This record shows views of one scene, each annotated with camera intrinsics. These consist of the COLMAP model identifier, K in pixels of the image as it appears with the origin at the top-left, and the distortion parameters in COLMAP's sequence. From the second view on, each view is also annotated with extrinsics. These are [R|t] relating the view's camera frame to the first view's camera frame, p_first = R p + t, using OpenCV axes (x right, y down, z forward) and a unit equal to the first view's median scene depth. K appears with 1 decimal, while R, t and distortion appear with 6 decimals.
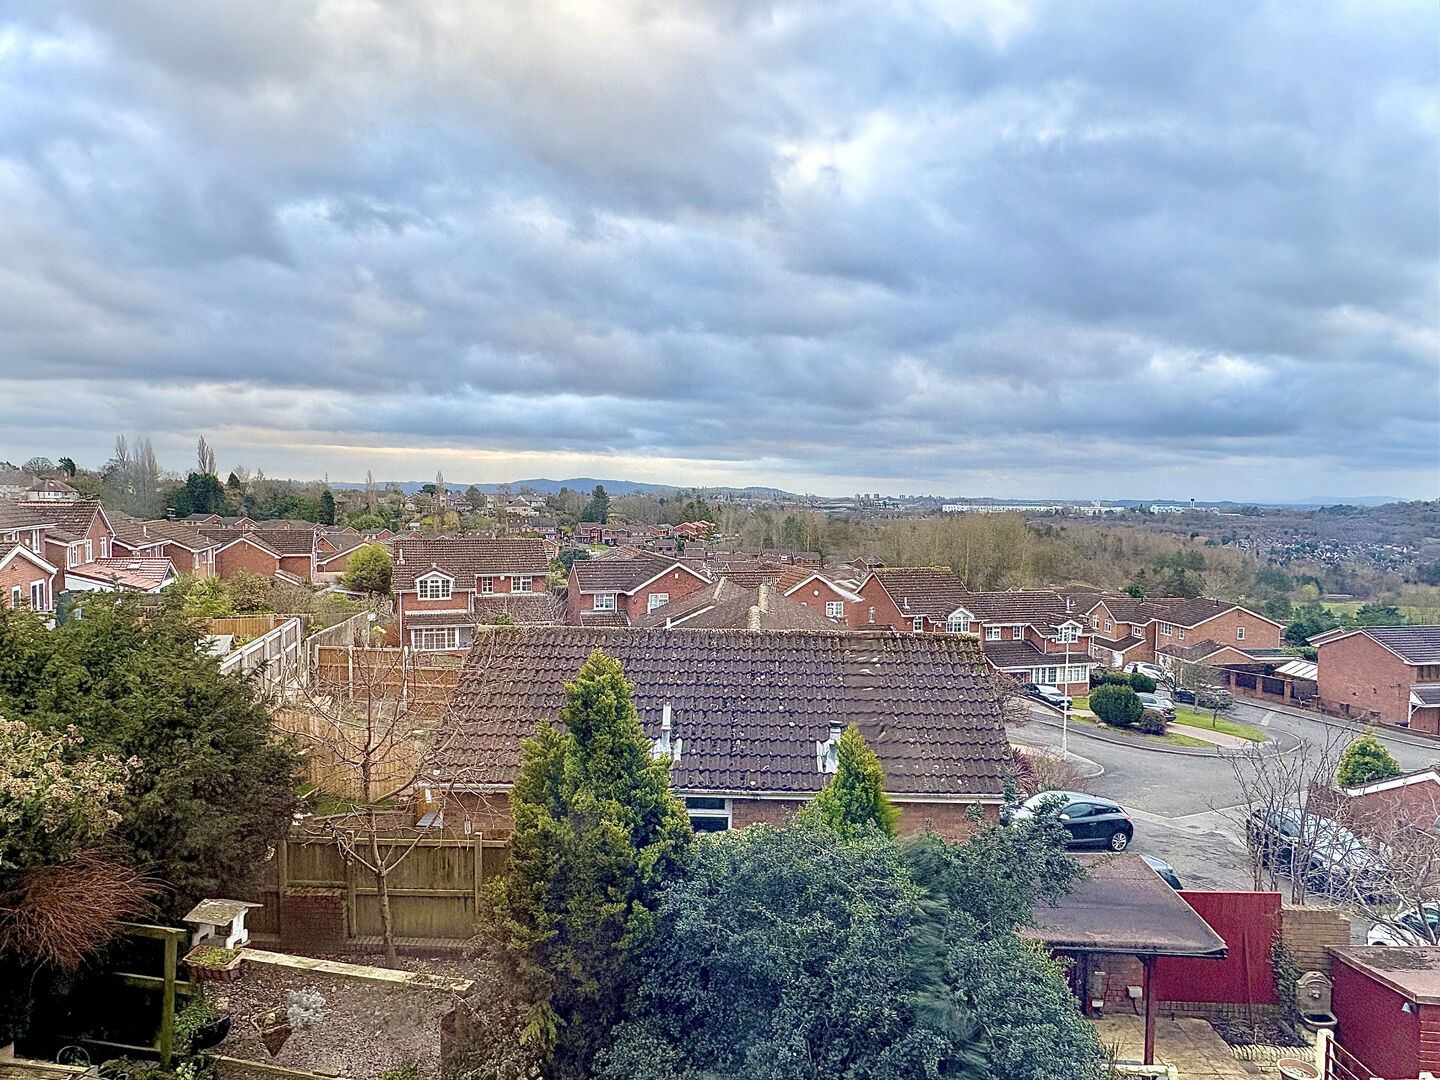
lens RADIAL K [[965.1, 0, 720.0], [0, 965.1, 540.0], [0, 0, 1]] dist [-0.000026, -0.000092]
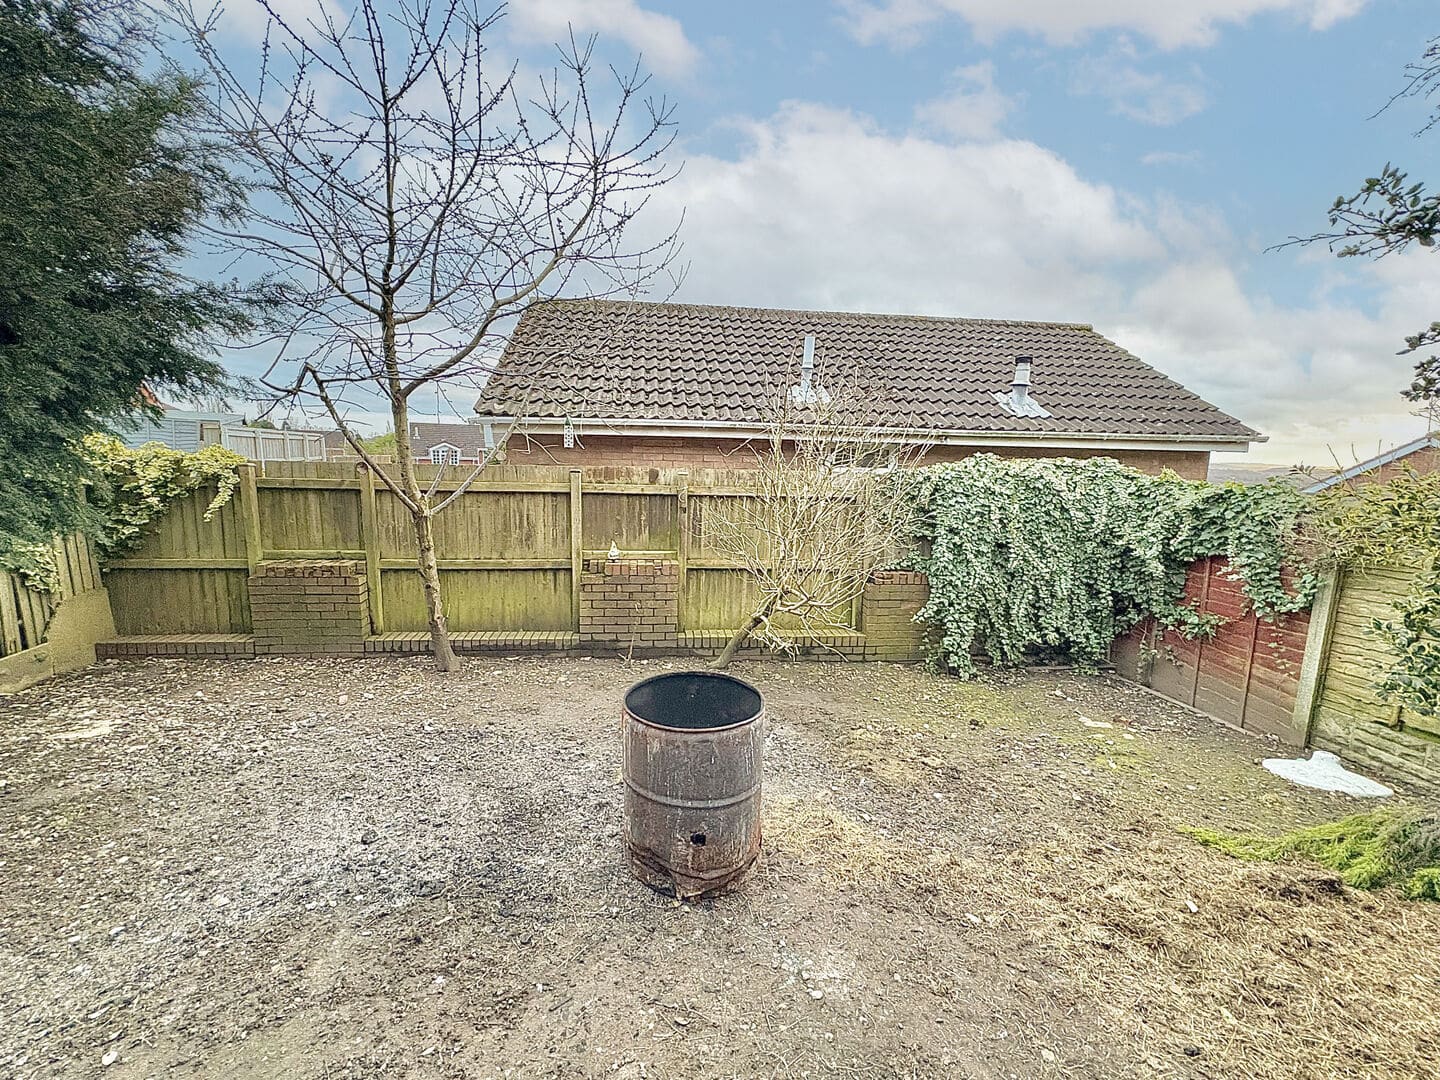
lens RADIAL K [[568.6, 0, 720.0], [0, 568.6, 540.0], [0, 0, 1]] dist [-0.013882, 0.000054]
pose [[0.984867, -0.007253, 0.173161, -0.219321], [-0.009588, 0.995314, 0.096220, 0.311003], [-0.173047, -0.096424, 0.980182, 0.592877]]
